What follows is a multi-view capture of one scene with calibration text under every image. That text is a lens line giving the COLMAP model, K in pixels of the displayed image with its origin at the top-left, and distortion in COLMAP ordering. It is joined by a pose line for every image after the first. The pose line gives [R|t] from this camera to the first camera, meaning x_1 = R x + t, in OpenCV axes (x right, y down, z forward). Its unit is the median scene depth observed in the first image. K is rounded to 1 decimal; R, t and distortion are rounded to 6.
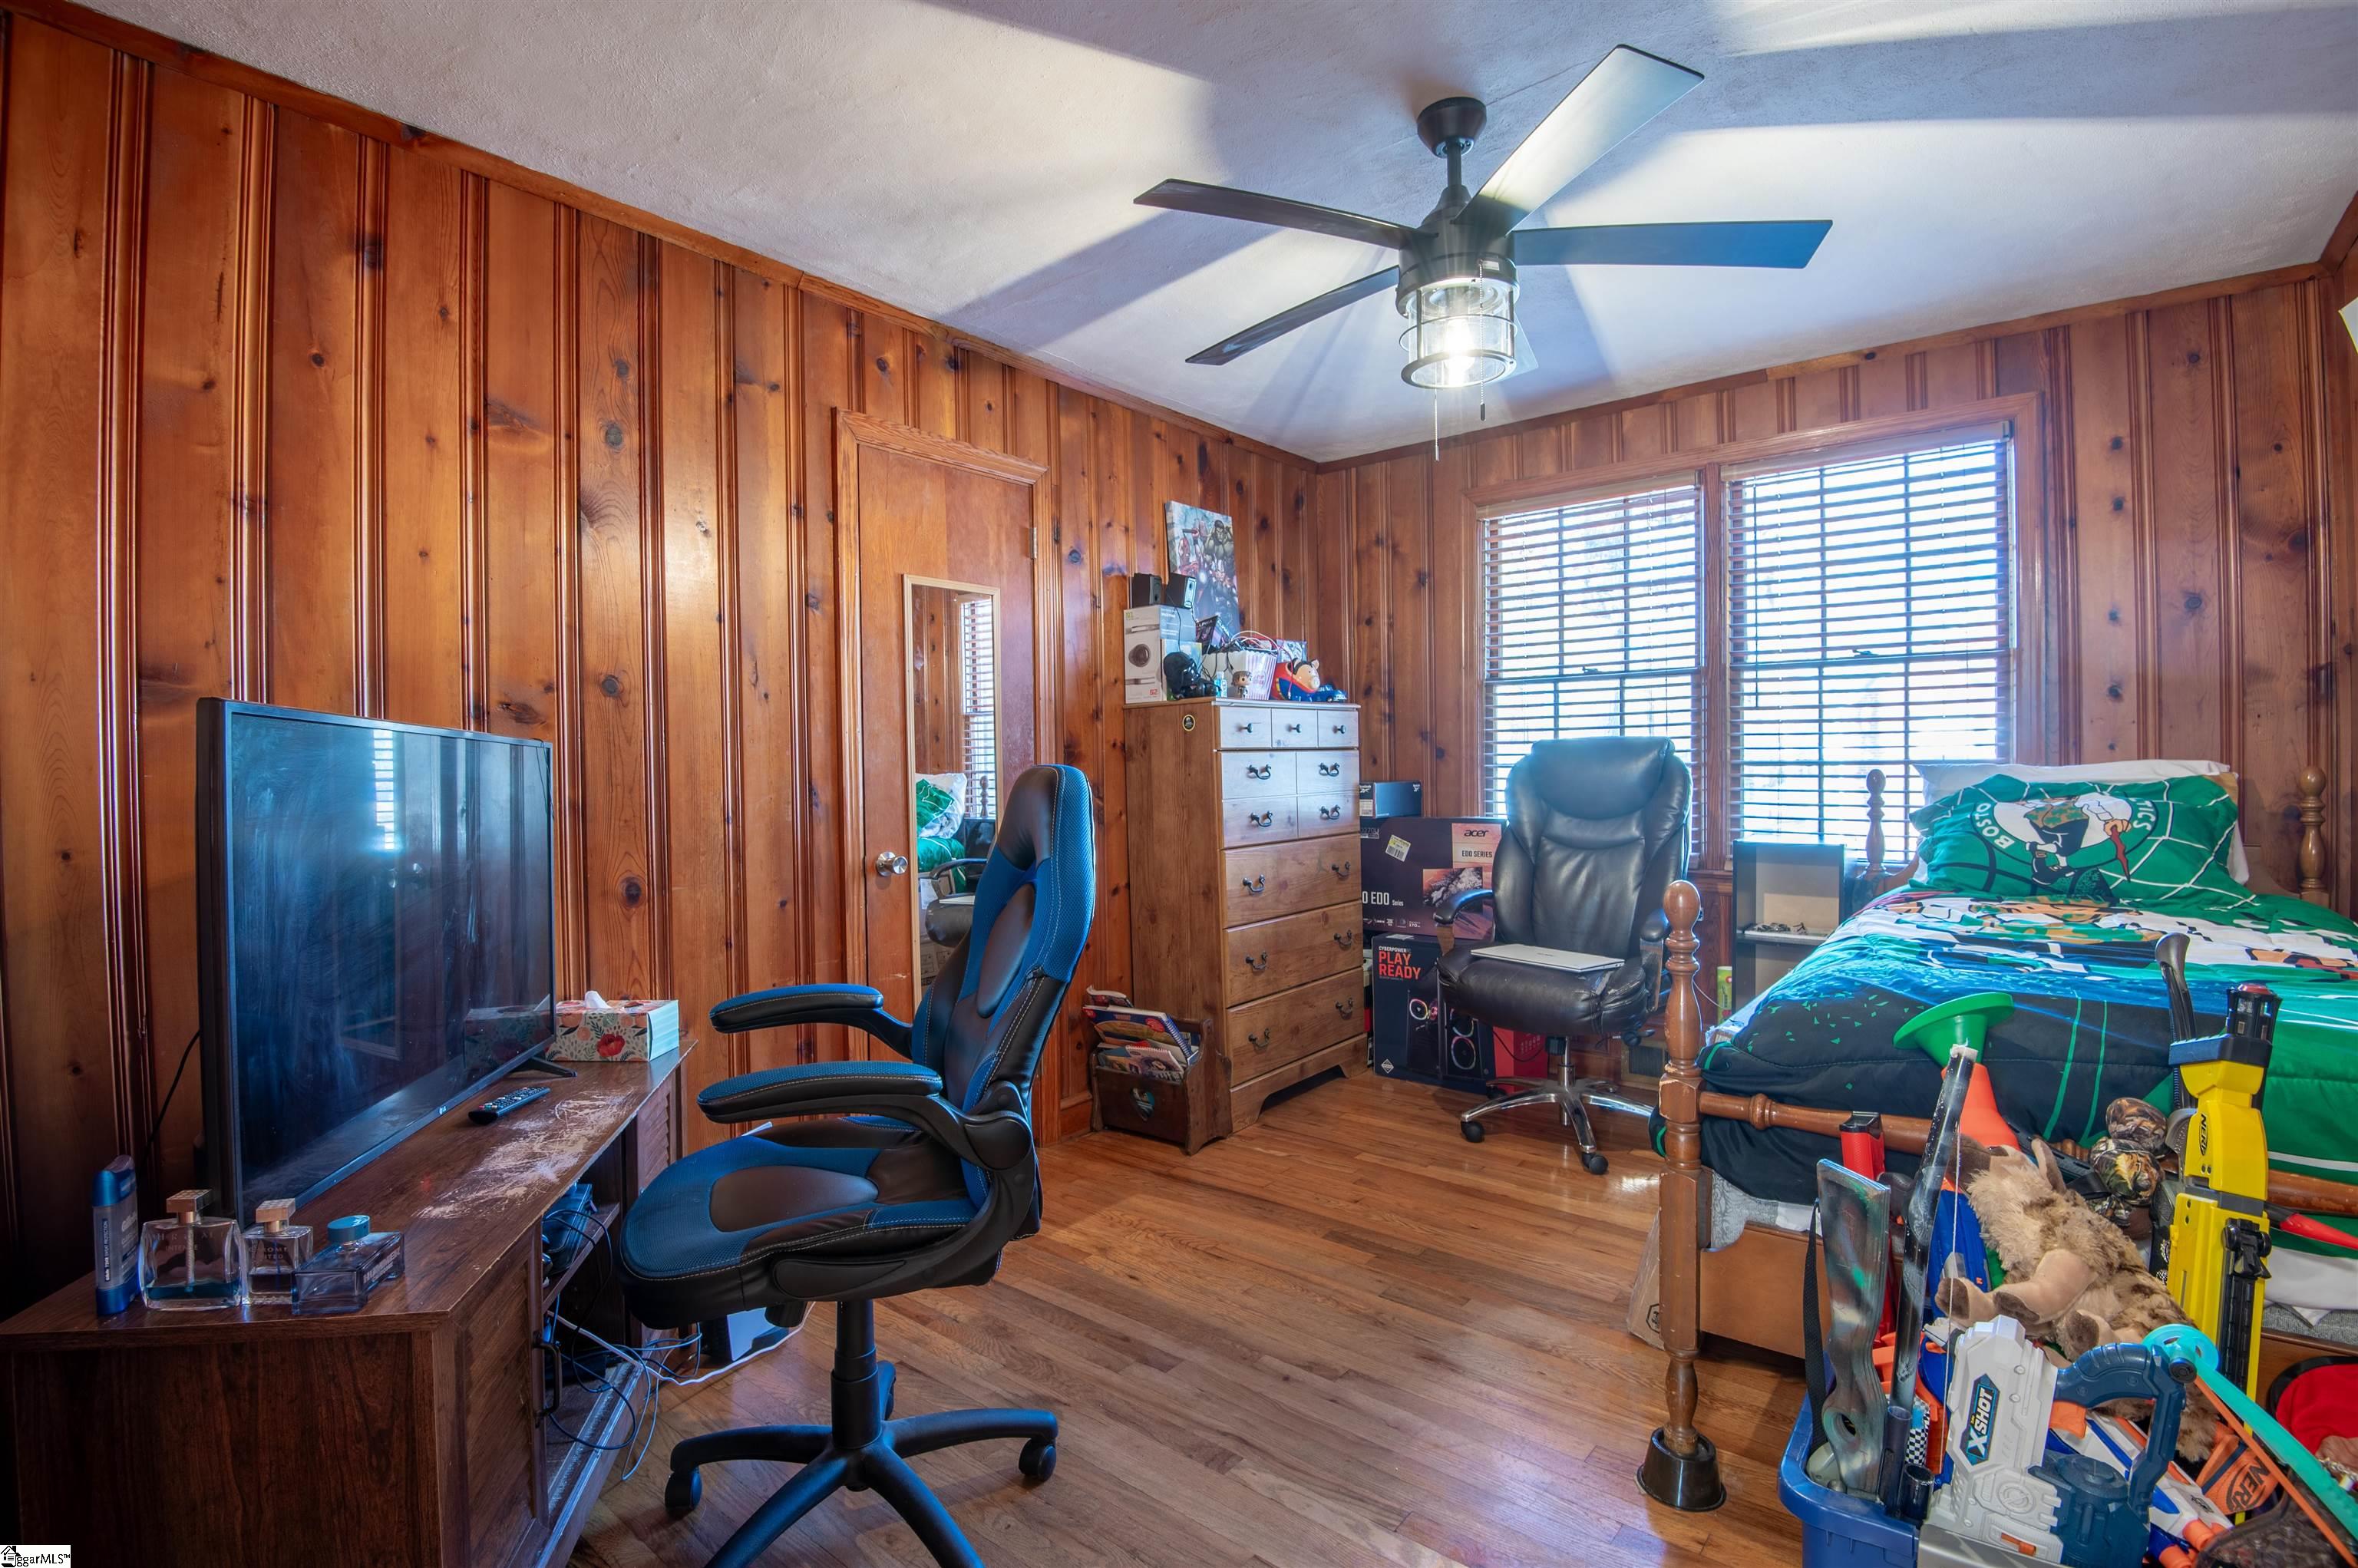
lens RADIAL K [[1077.7, 0, 1173.4], [0, 1077.7, 766.7], [0, 0, 1]] dist [0.036971, -0.026425]
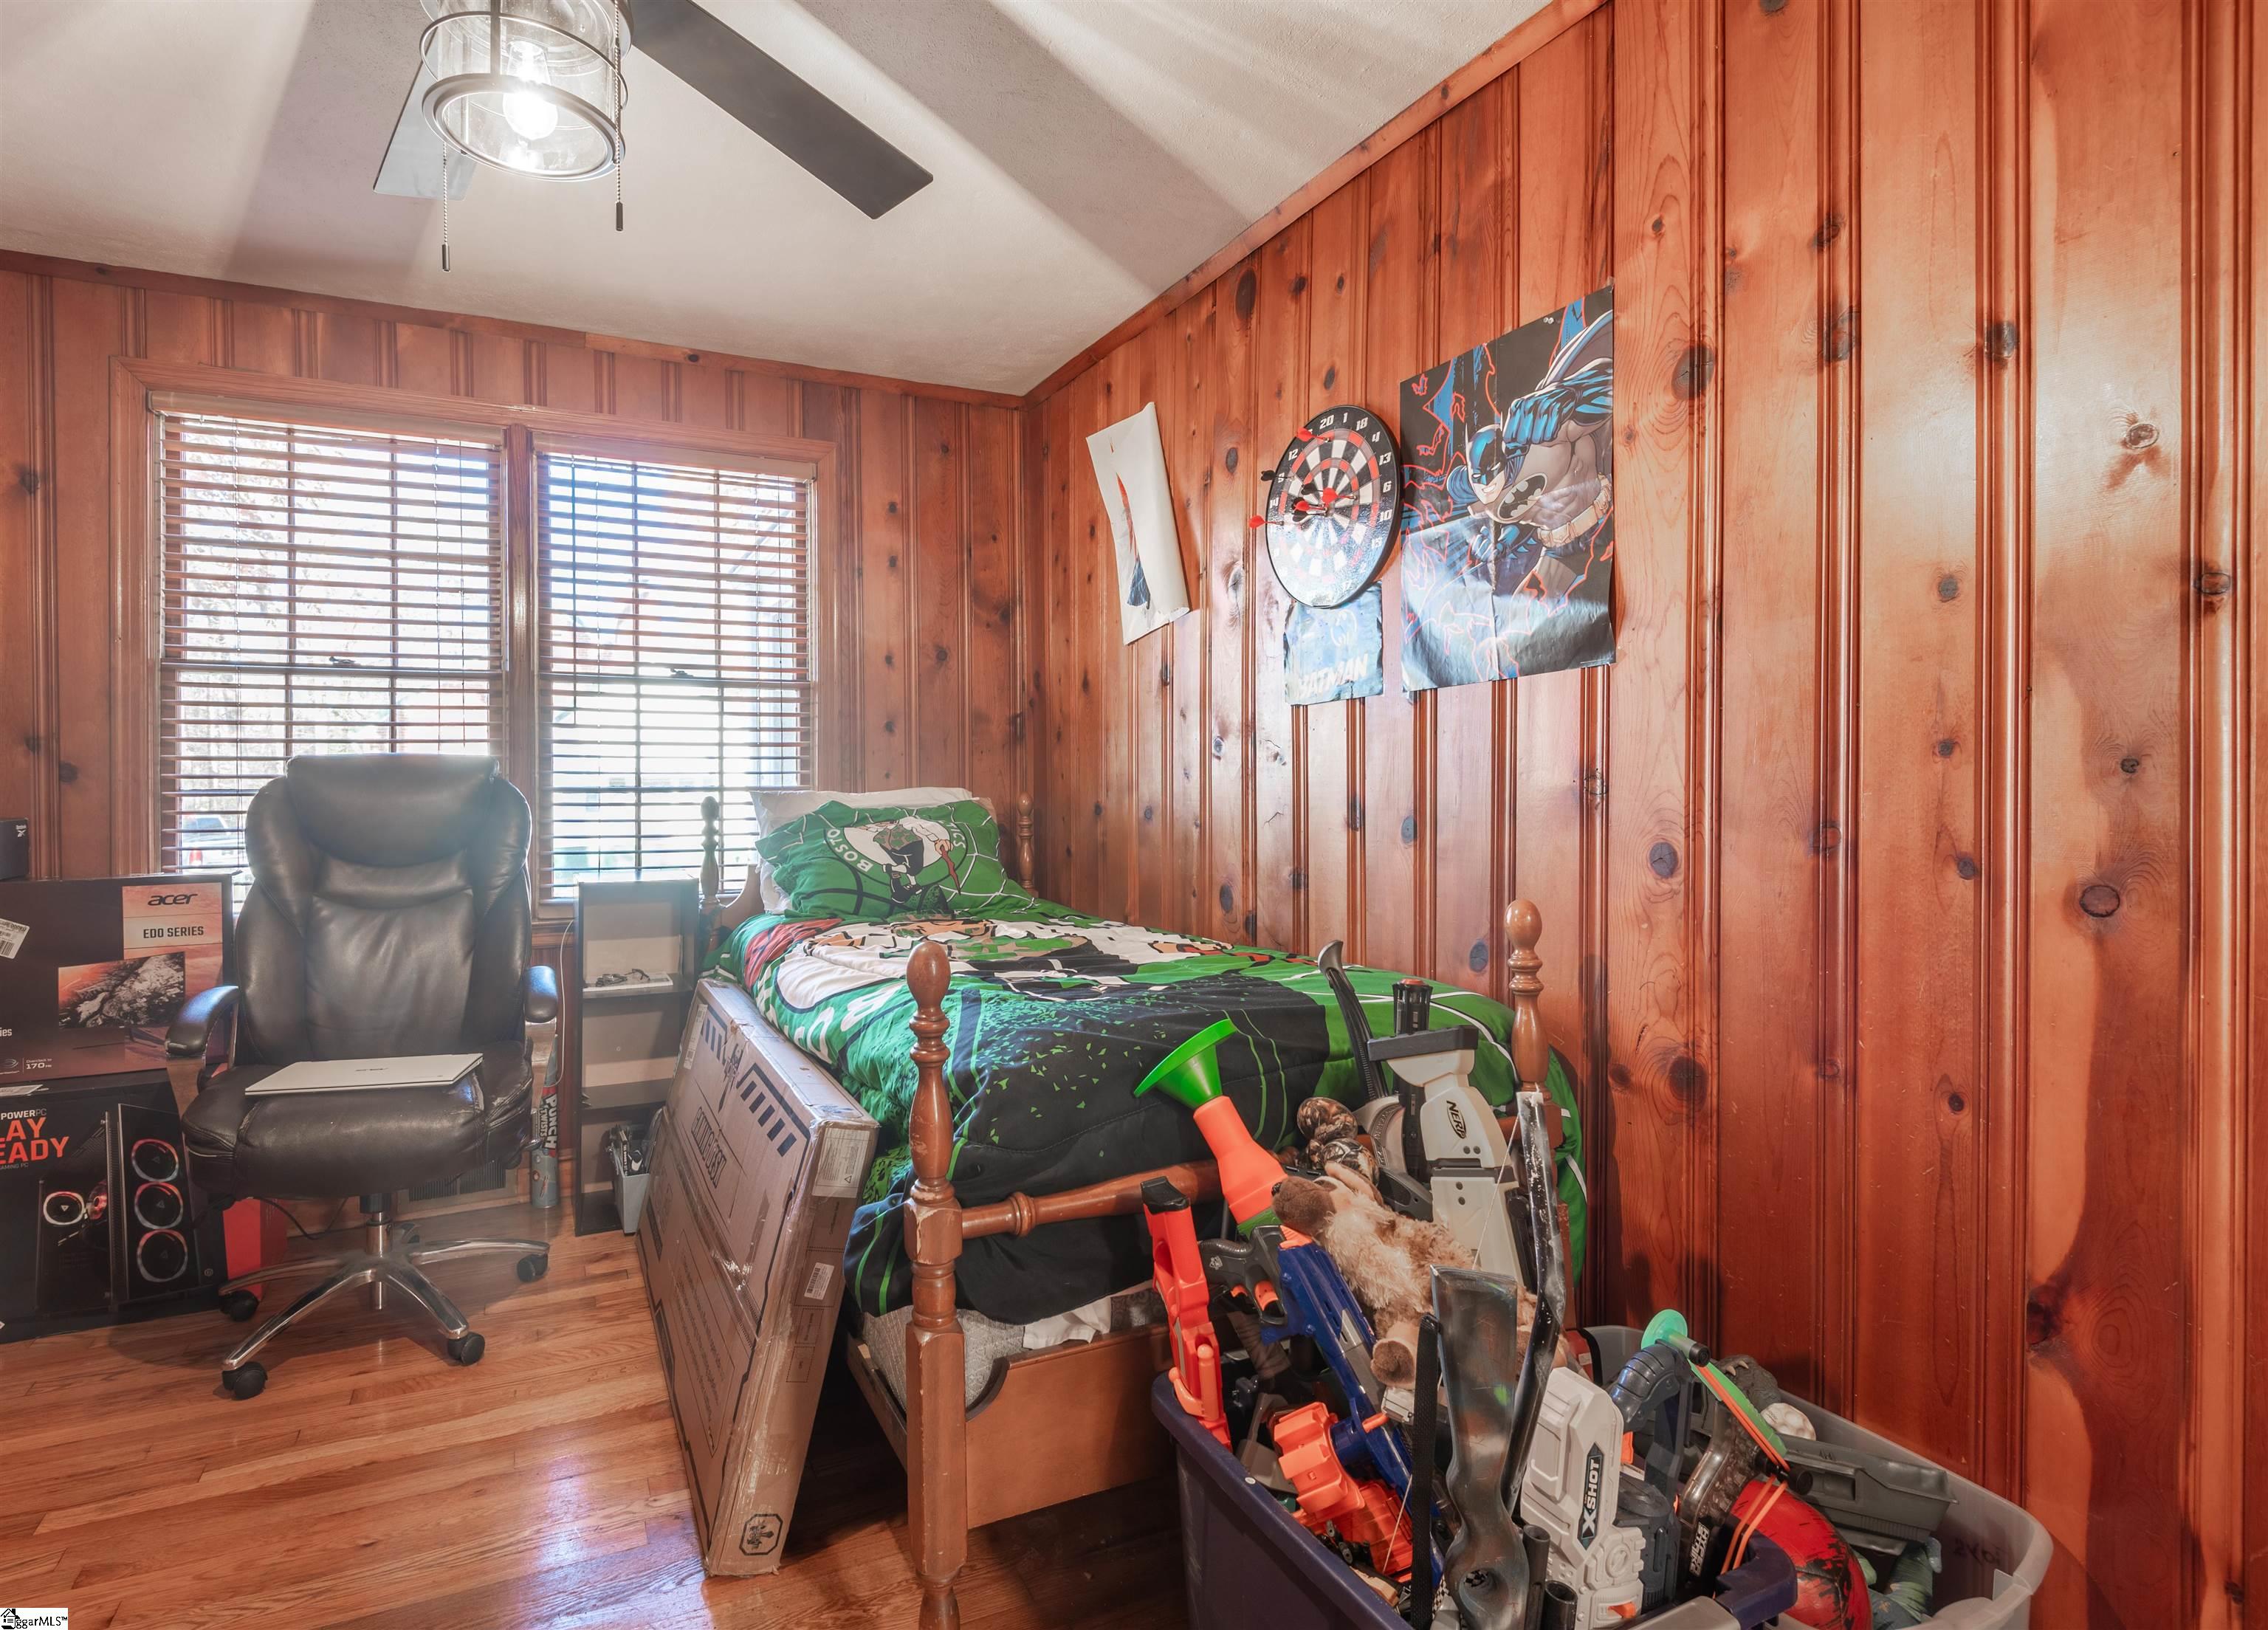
lens RADIAL K [[1159.2, 0, 1132.0], [0, 1159.2, 782.4], [0, 0, 1]] dist [0.035504, -0.012612]
pose [[0.468706, 0.006347, 0.883332, -0.076734], [0.002025, 0.999964, -0.008259, -0.000561], [-0.883352, 0.005660, 0.468676, 0.199603]]
